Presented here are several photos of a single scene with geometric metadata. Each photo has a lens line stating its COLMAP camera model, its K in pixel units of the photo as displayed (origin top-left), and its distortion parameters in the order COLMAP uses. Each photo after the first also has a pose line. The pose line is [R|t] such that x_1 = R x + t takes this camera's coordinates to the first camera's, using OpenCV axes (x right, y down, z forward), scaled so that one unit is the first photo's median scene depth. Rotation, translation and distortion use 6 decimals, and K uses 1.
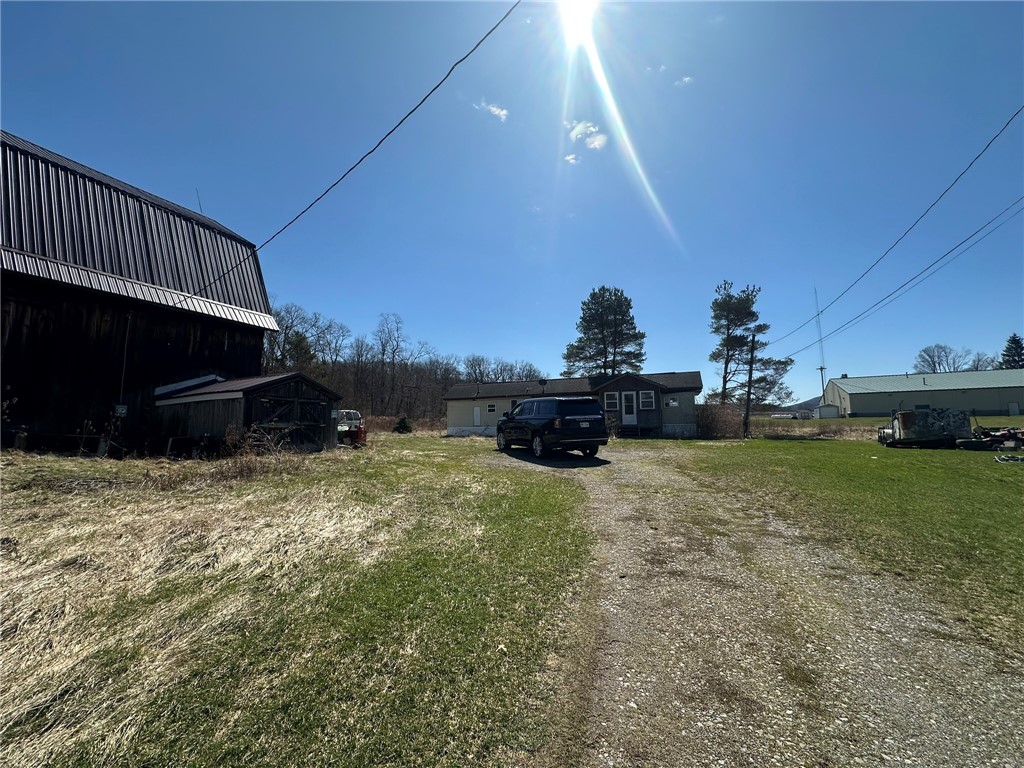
lens RADIAL K [[409.0, 0, 510.3], [0, 409.0, 382.7], [0, 0, 1]] dist [-0.001108, -0.000091]
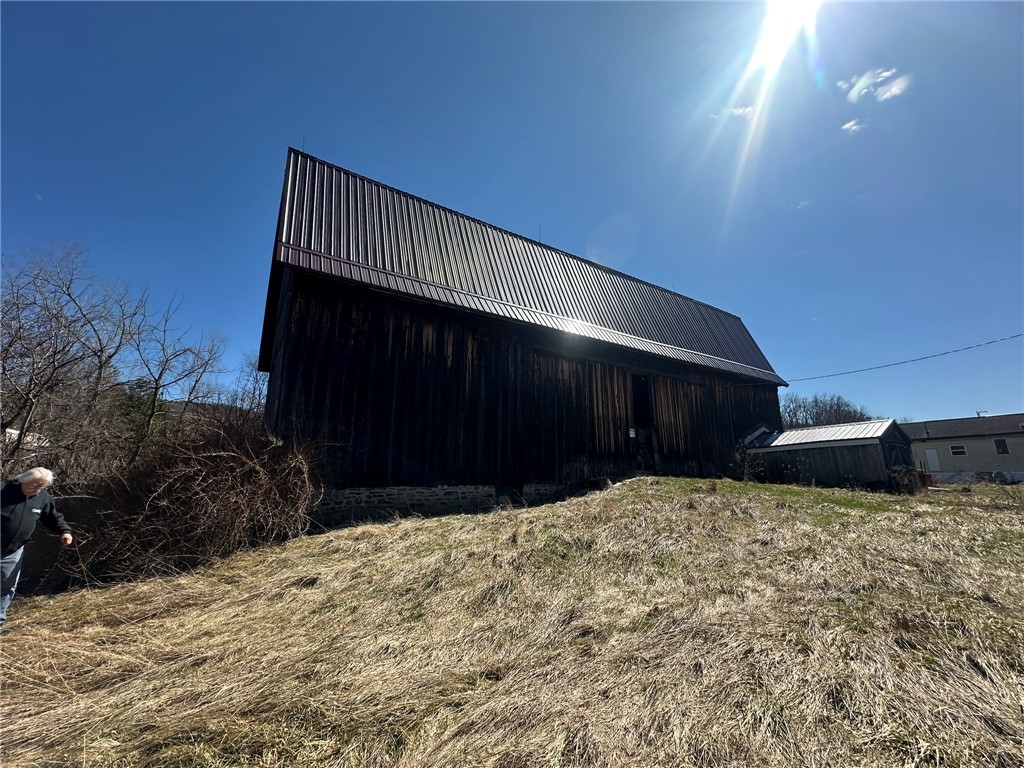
lens RADIAL K [[409.0, 0, 511.2], [0, 409.0, 383.4], [0, 0, 1]] dist [-0.001108, -0.000091]
pose [[0.844702, -0.108507, -0.524123, -0.713859], [0.050582, 0.991036, -0.123650, -0.034927], [0.532841, 0.077936, 0.842619, -0.442969]]
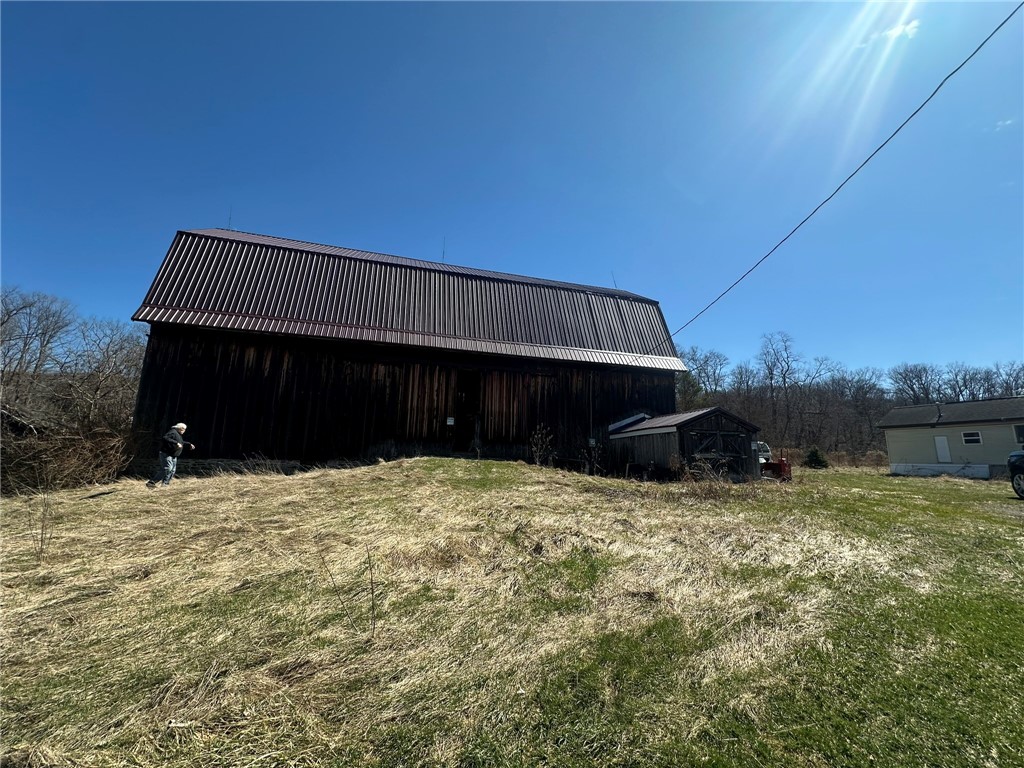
lens RADIAL K [[409.0, 0, 511.0], [0, 409.0, 384.0], [0, 0, 1]] dist [-0.001108, -0.000091]
pose [[0.651416, -0.108004, -0.750994, -0.046261], [0.053776, 0.993899, -0.096291, -0.009551], [0.756813, 0.022340, 0.653250, -0.112716]]
